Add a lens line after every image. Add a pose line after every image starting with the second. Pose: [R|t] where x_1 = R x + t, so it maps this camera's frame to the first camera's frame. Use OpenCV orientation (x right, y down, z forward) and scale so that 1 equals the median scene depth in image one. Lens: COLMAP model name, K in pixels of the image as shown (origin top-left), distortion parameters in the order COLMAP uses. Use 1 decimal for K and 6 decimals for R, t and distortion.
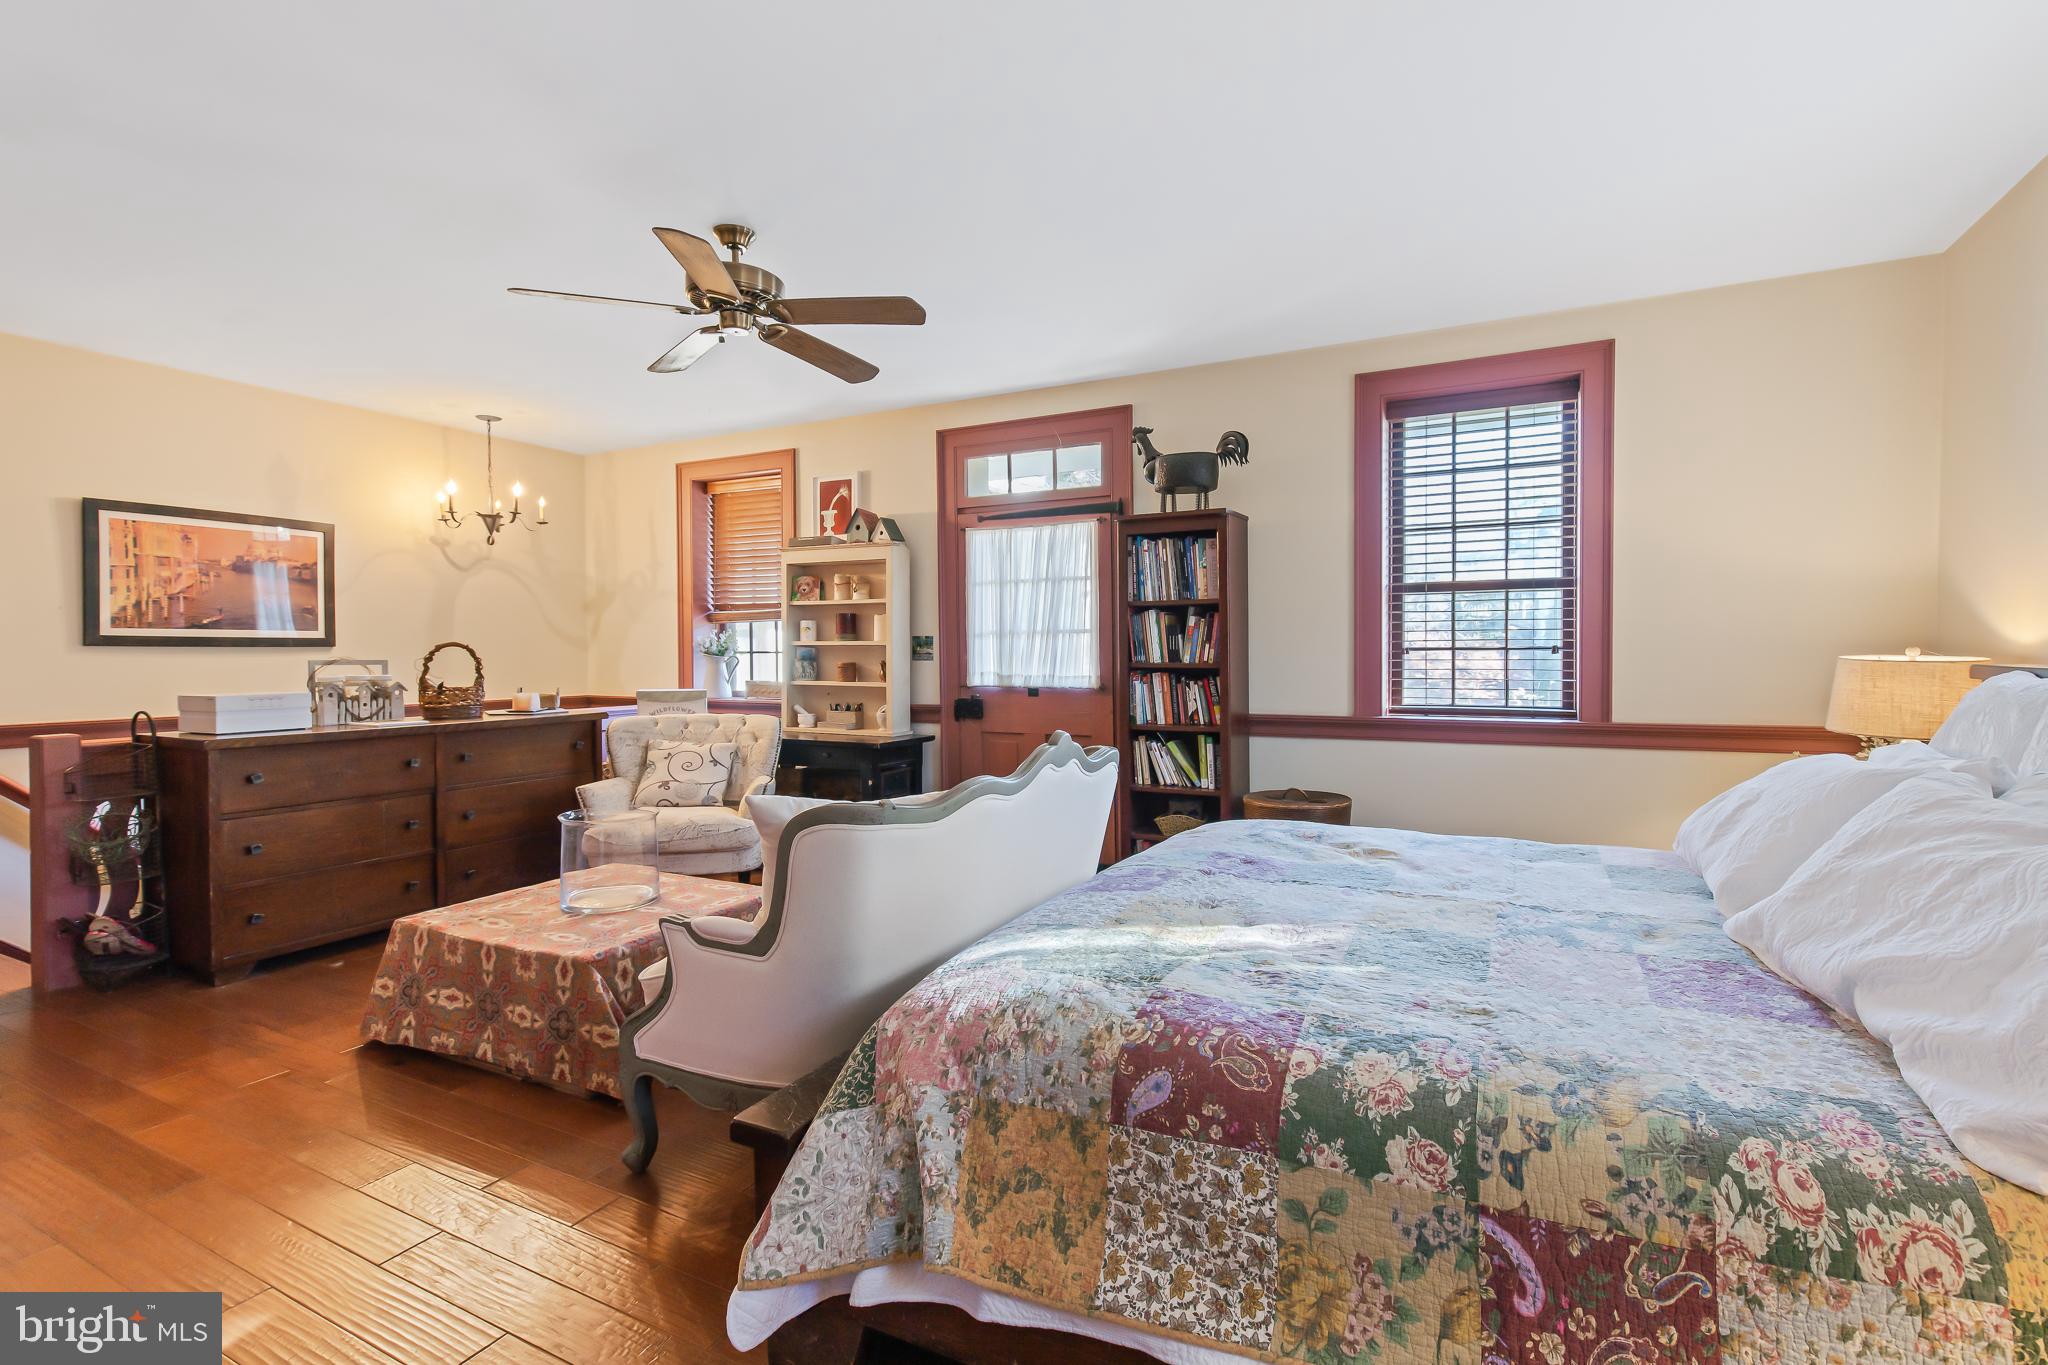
lens RADIAL K [[968.5, 0, 1023.6], [0, 968.5, 670.1], [0, 0, 1]] dist [0.000666, -0.000392]
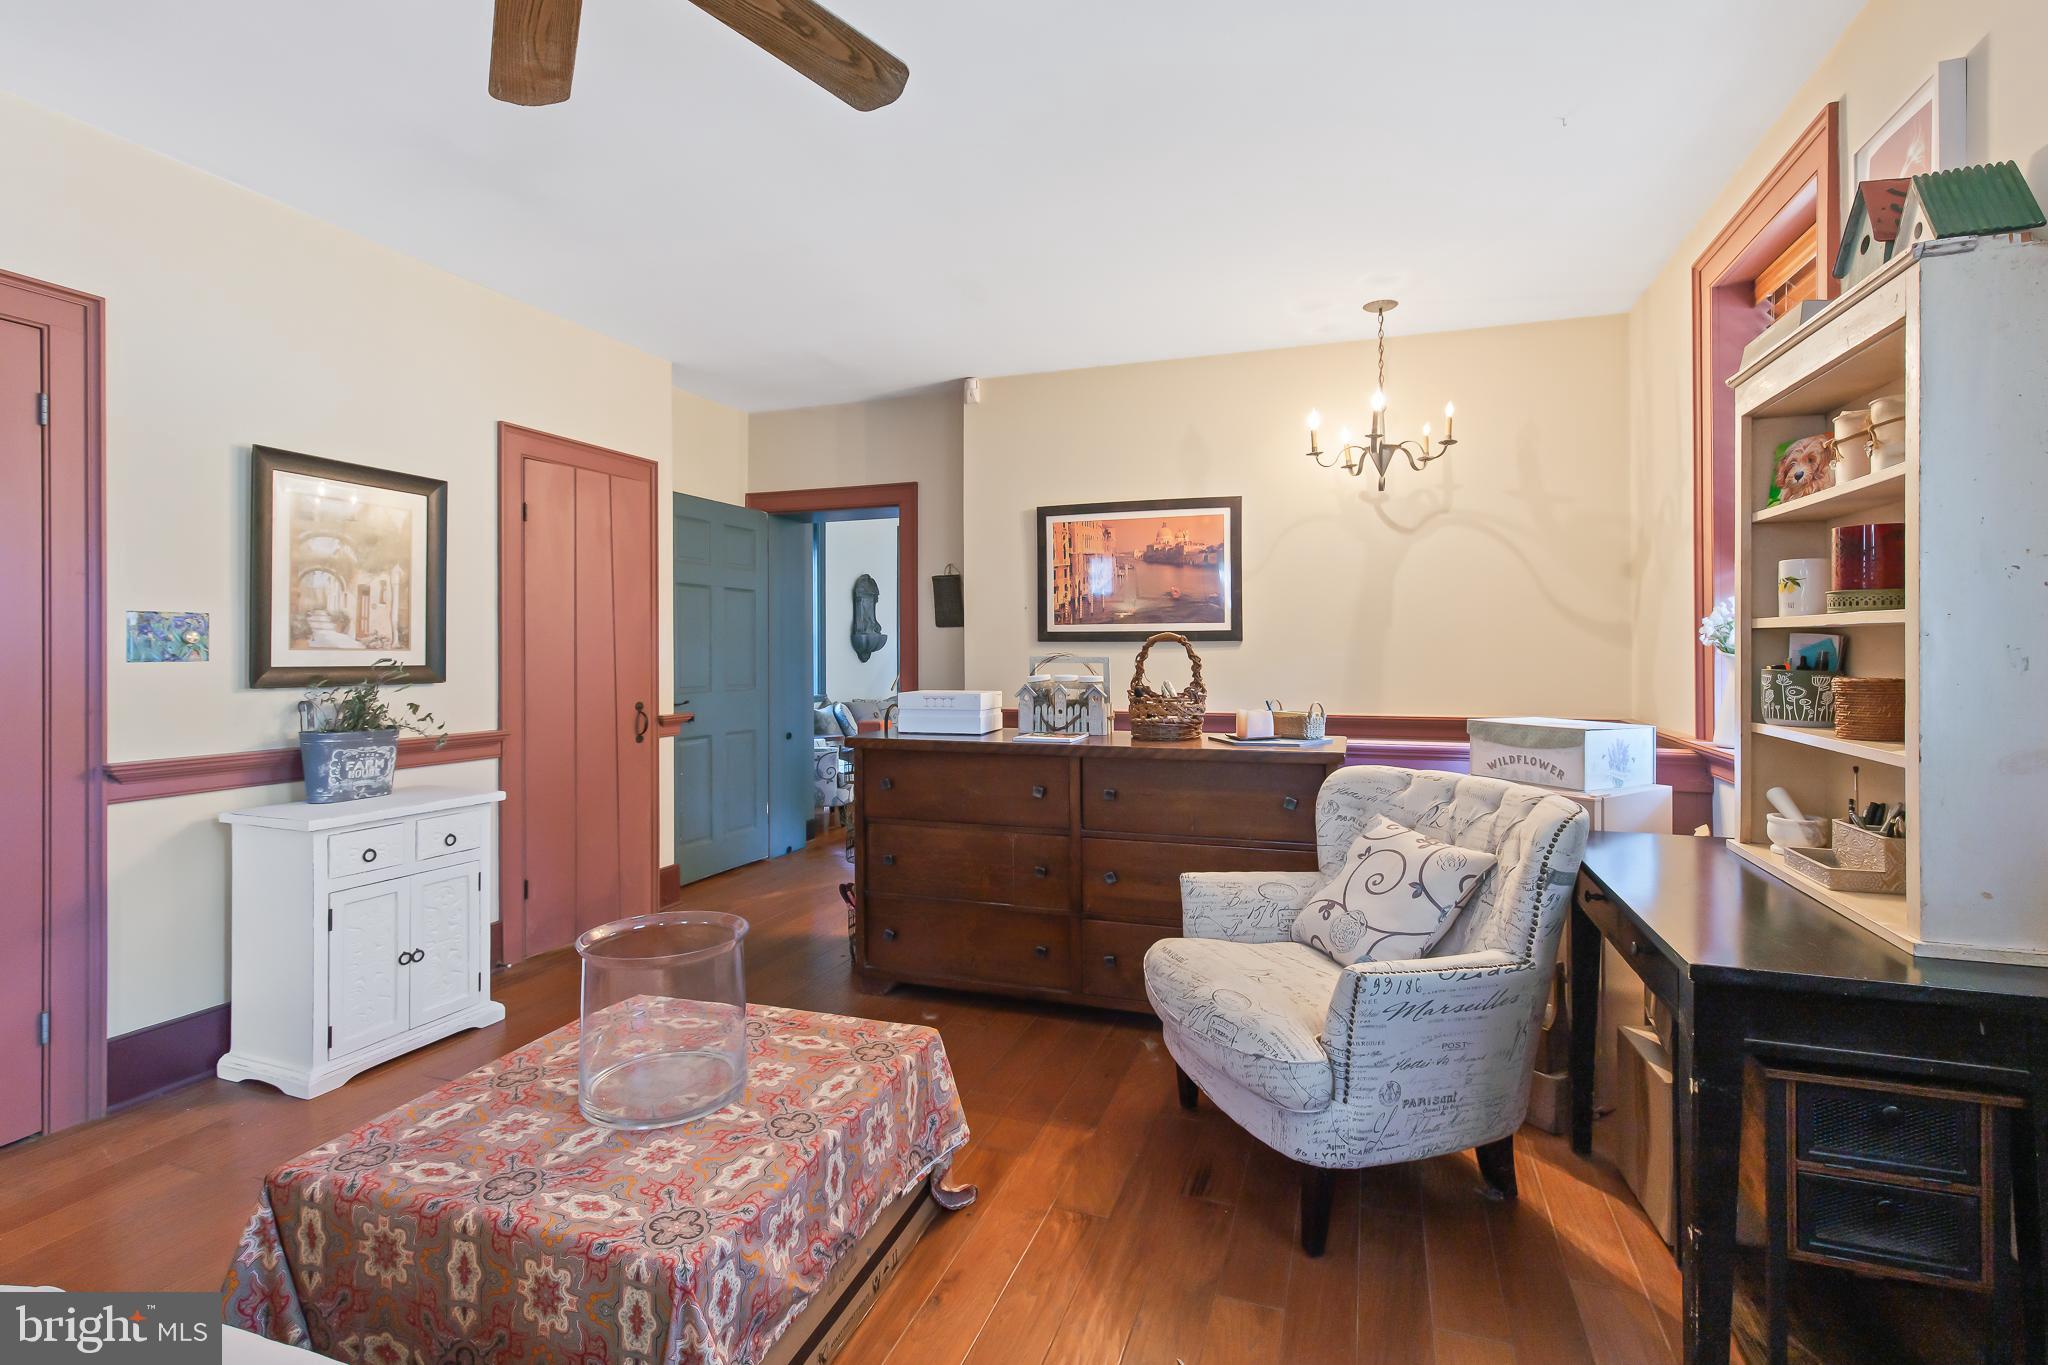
lens RADIAL K [[968.5, 0, 1020.6], [0, 968.5, 647.0], [0, 0, 1]] dist [0.000666, -0.000392]
pose [[0.139906, -0.001949, -0.990163, 0.107731], [-0.019226, 0.999804, -0.004684, -0.012690], [0.989978, 0.019692, 0.139841, 0.777030]]
